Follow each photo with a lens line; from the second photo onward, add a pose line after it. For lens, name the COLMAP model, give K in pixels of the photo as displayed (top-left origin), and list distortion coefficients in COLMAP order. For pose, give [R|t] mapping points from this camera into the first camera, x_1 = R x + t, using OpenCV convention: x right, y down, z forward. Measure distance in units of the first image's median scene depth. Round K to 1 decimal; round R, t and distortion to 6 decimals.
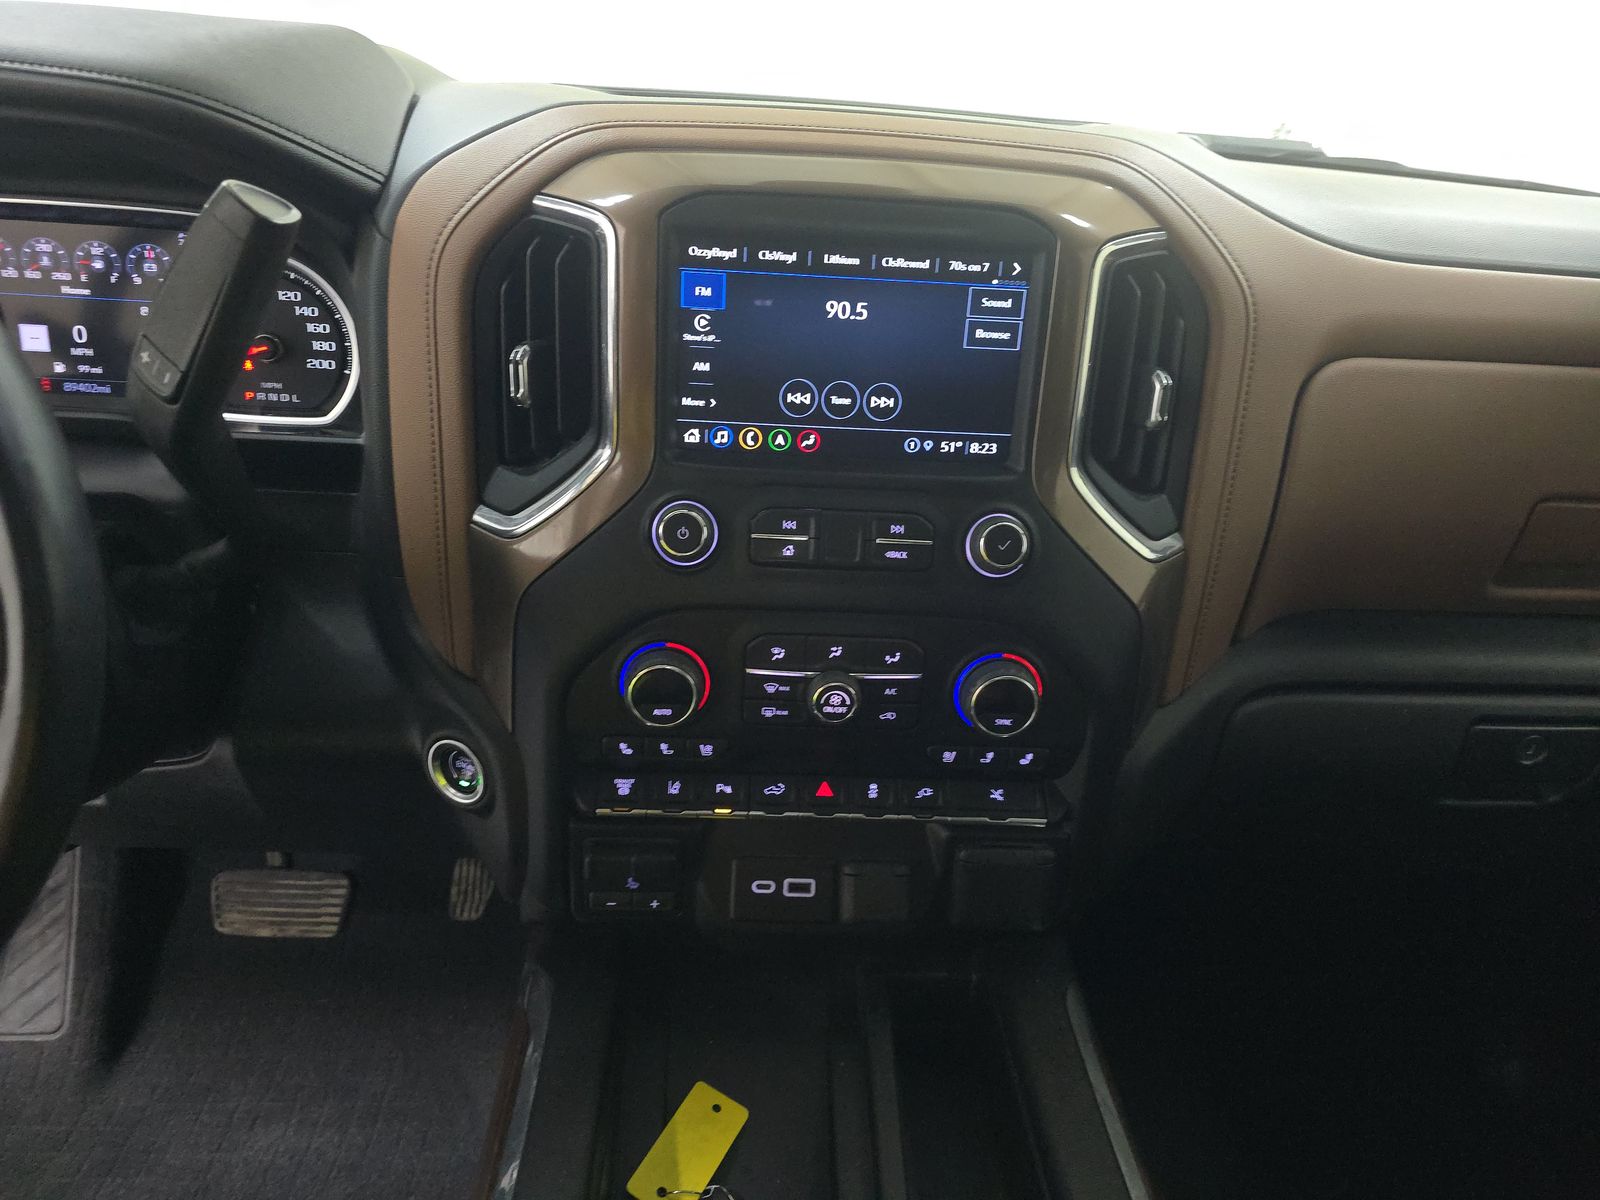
lens RADIAL K [[965.4, 0, 763.7], [0, 965.4, 599.4], [0, 0, 1]] dist [0.000554, -0.024656]
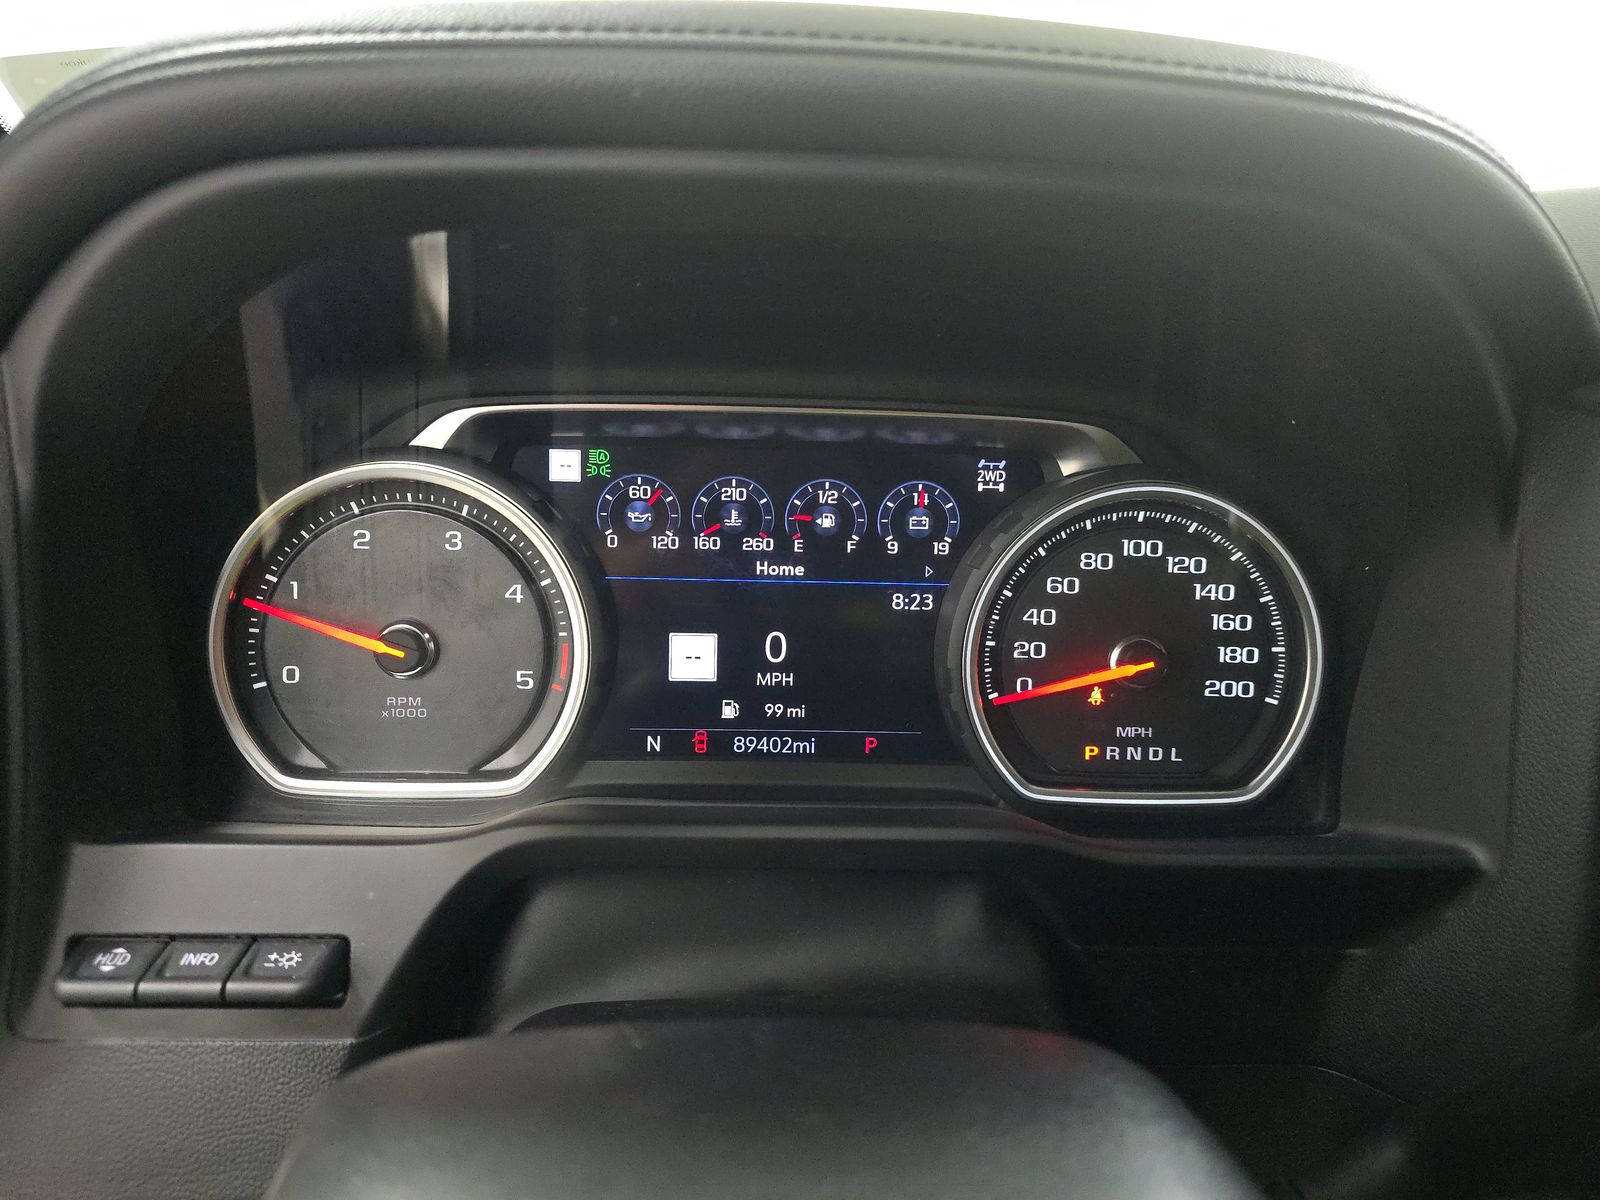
lens RADIAL K [[965.4, 0, 763.7], [0, 965.4, 599.4], [0, 0, 1]] dist [0.000554, -0.024656]
pose [[0.996627, -0.038593, -0.072420, -0.695016], [0.022429, 0.977013, -0.211995, -0.193241], [0.078937, 0.209656, 0.974584, 0.479176]]
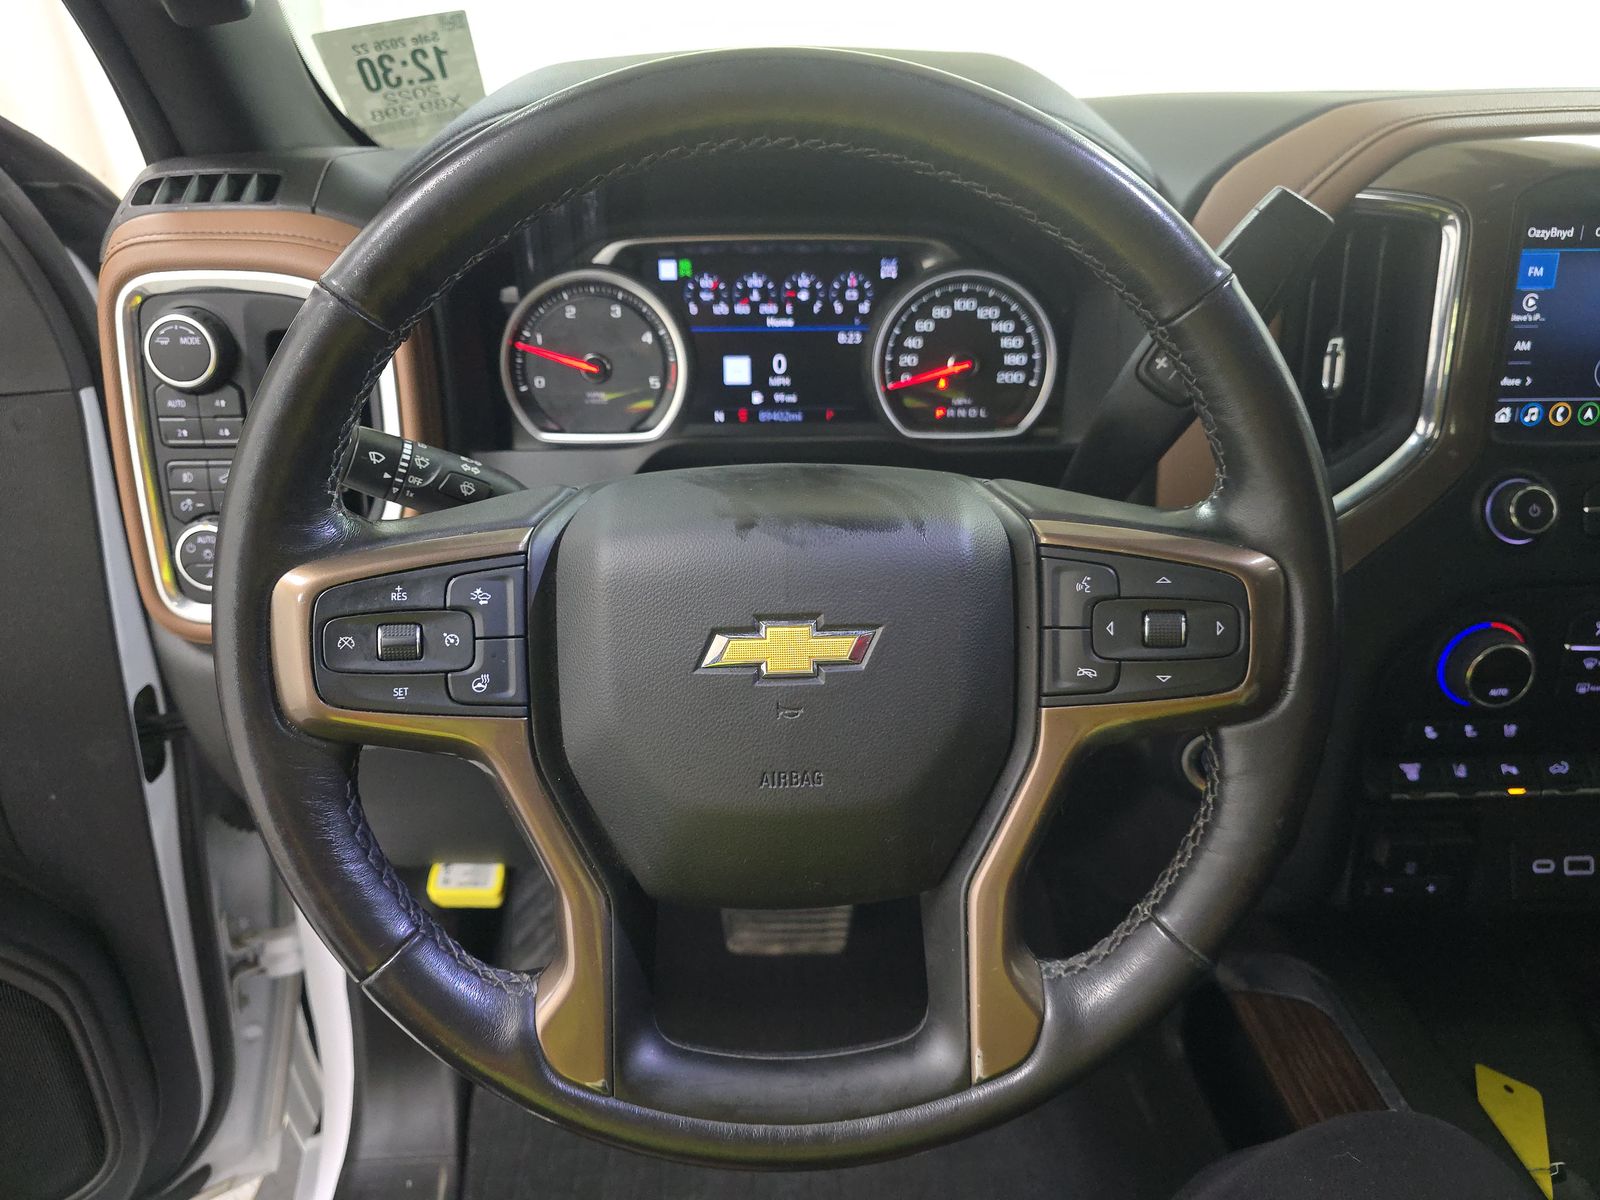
lens RADIAL K [[965.4, 0, 763.7], [0, 965.4, 599.4], [0, 0, 1]] dist [0.000554, -0.024656]
pose [[0.995570, -0.059061, -0.073156, -0.683287], [0.057447, 0.998061, -0.023967, 0.001074], [0.074430, 0.019658, 0.997032, -0.039784]]
